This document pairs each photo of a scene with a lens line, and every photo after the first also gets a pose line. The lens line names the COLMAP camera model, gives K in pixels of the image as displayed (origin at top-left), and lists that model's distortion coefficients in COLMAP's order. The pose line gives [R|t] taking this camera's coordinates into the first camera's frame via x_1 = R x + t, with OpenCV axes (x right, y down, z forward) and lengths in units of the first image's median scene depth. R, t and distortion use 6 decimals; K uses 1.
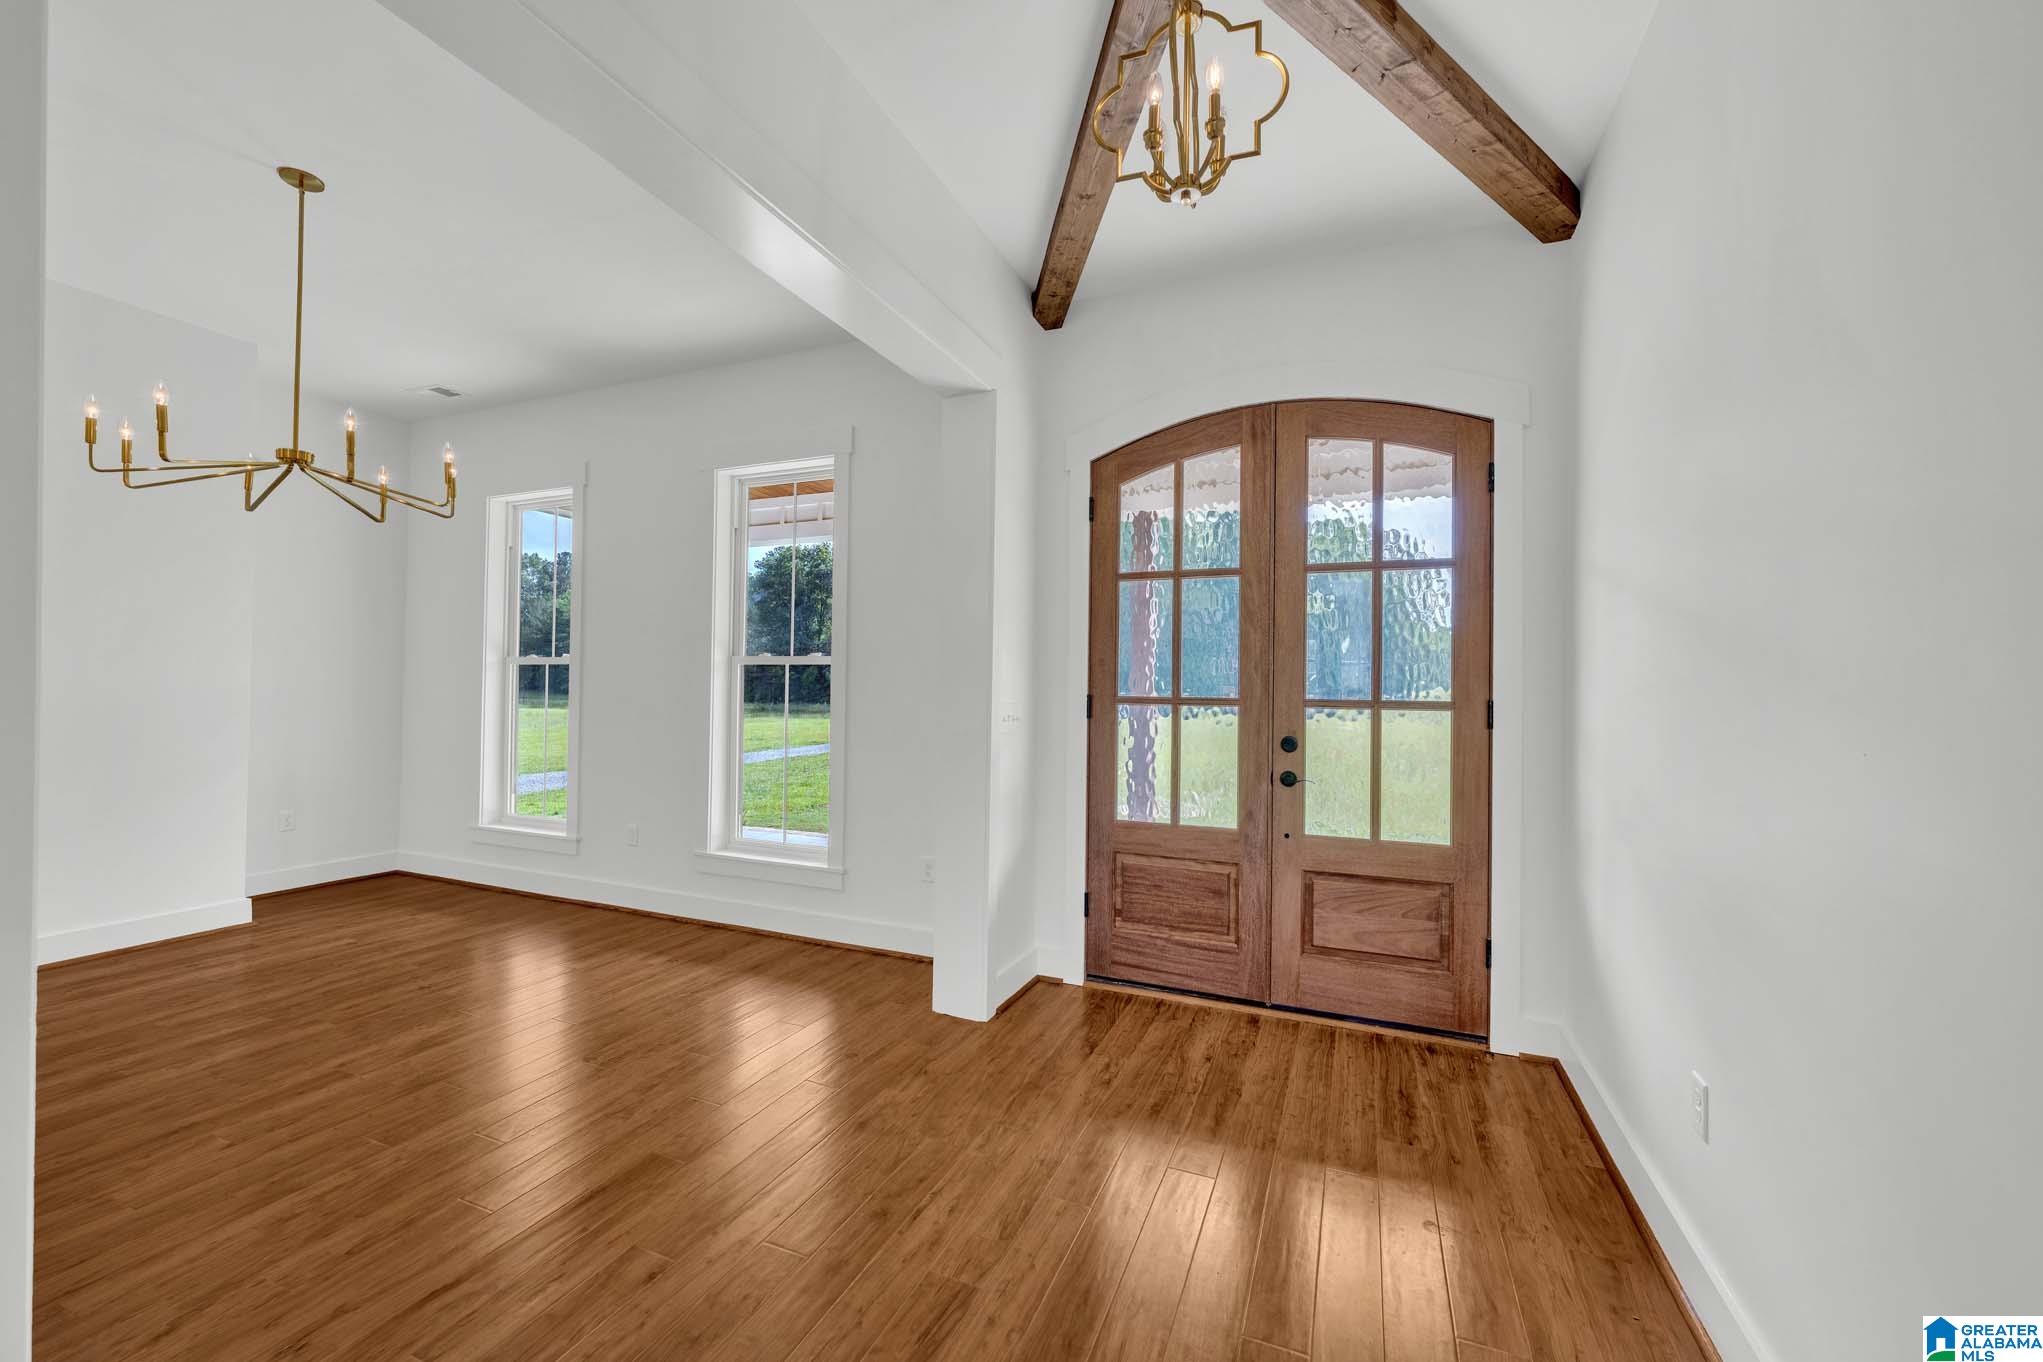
lens RADIAL K [[806.8, 0, 1019.5], [0, 806.8, 679.4], [0, 0, 1]] dist [-0.000789, -0.000155]
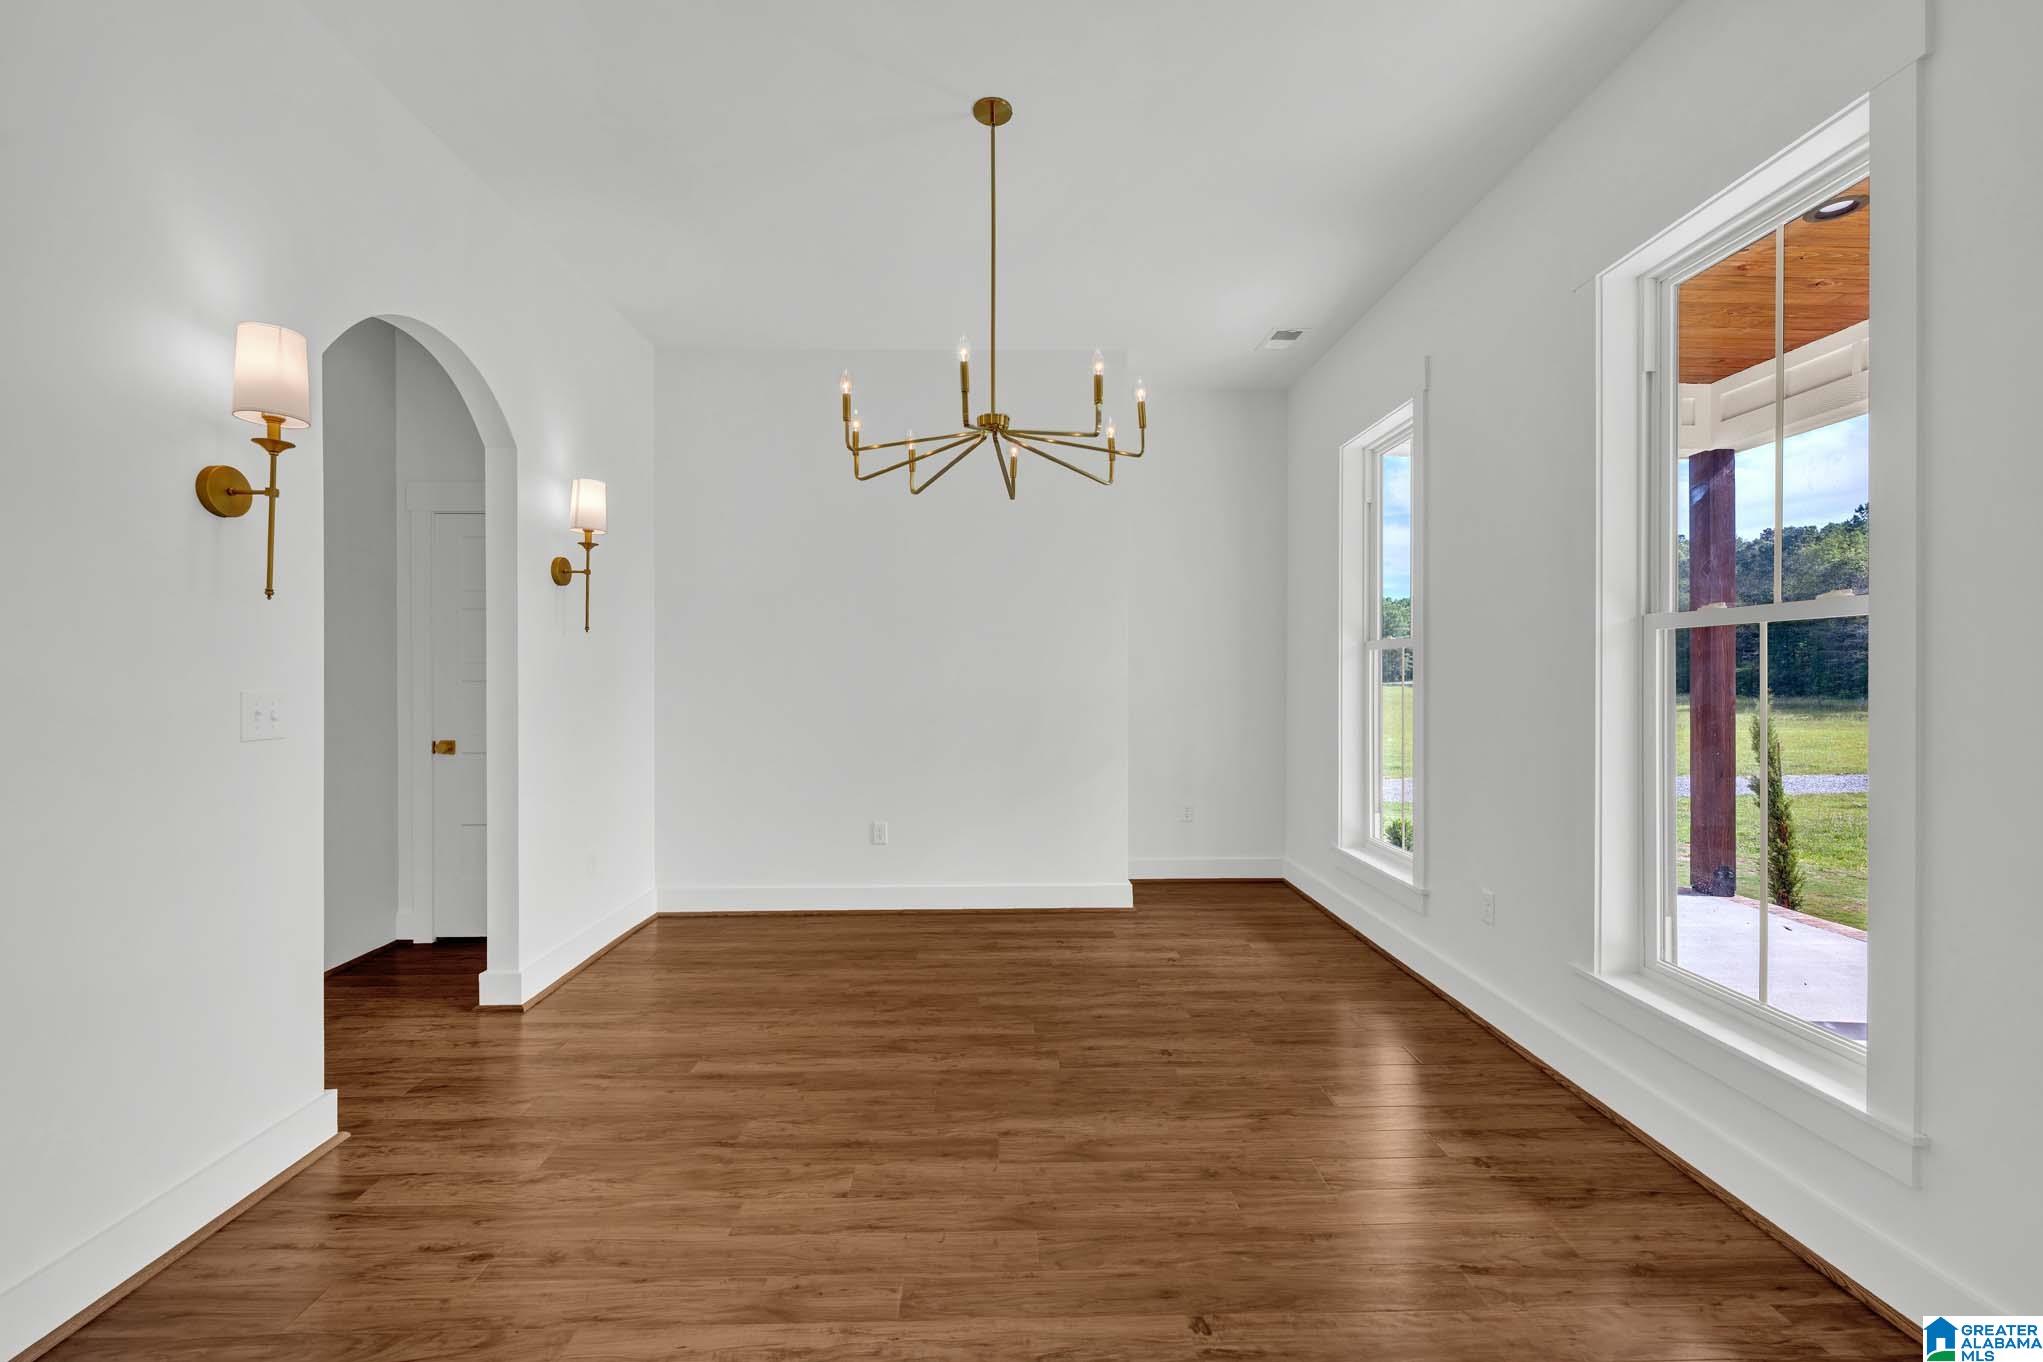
lens RADIAL K [[838.8, 0, 1021.7], [0, 838.8, 678.6], [0, 0, 1]] dist [-0.000171, 0.000215]
pose [[0.415964, -0.011625, -0.909307, -0.029492], [0.018068, 0.999827, -0.004517, 0.009581], [0.909201, -0.014551, 0.416102, 0.467916]]
